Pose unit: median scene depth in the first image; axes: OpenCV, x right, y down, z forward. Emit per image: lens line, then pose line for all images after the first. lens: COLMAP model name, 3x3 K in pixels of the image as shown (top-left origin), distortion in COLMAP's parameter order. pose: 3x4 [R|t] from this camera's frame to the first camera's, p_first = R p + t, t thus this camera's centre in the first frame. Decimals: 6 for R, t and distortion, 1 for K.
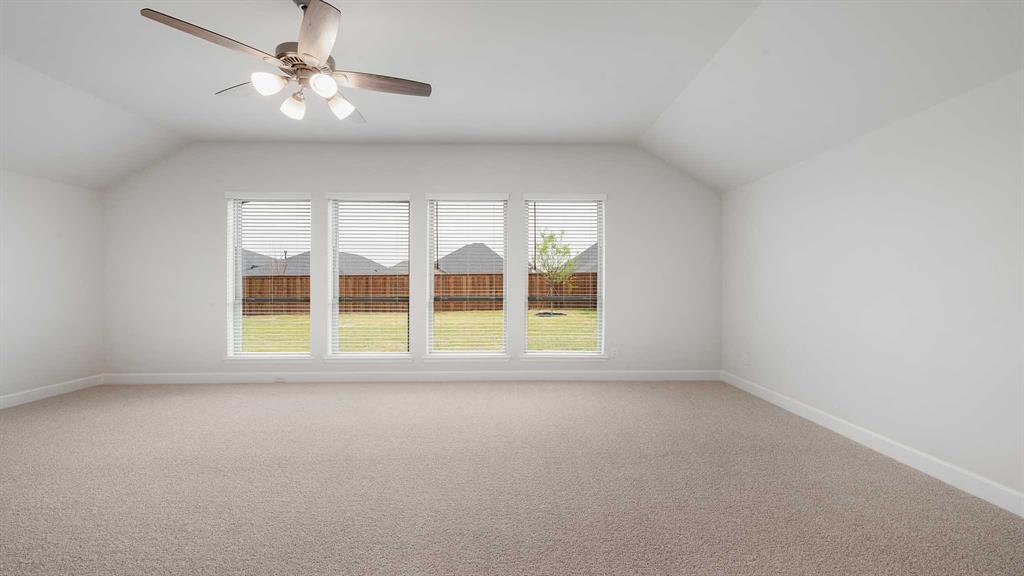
lens RADIAL K [[402.7, 0, 517.7], [0, 402.7, 286.0], [0, 0, 1]] dist [0.001070, -0.000023]
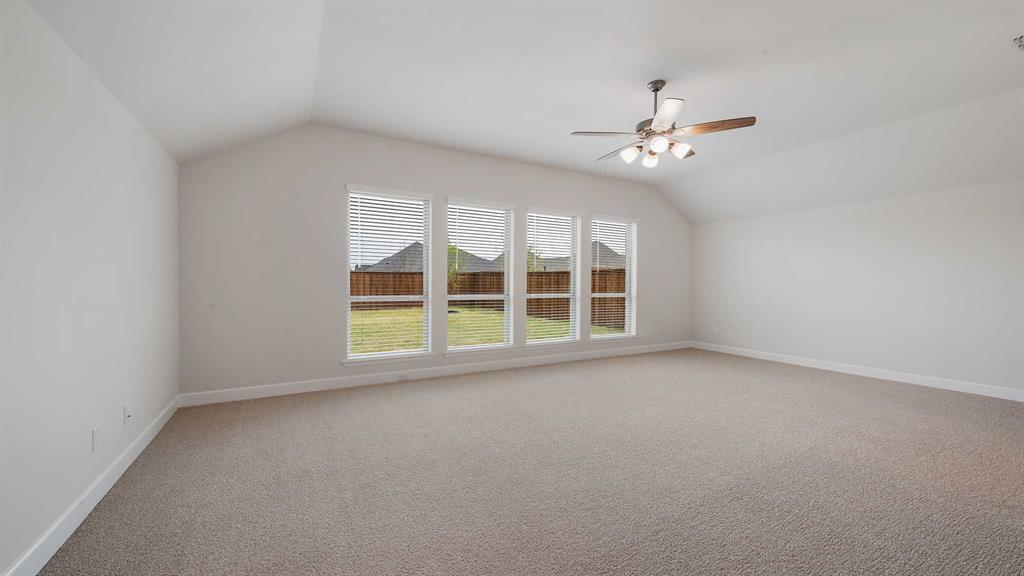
lens RADIAL K [[402.7, 0, 517.7], [0, 402.7, 286.0], [0, 0, 1]] dist [0.001070, -0.000023]
pose [[0.870129, 0.004847, 0.492800, -0.777452], [-0.005696, 0.999984, 0.000222, 0.007299], [-0.492791, -0.003000, 0.870143, 0.012527]]
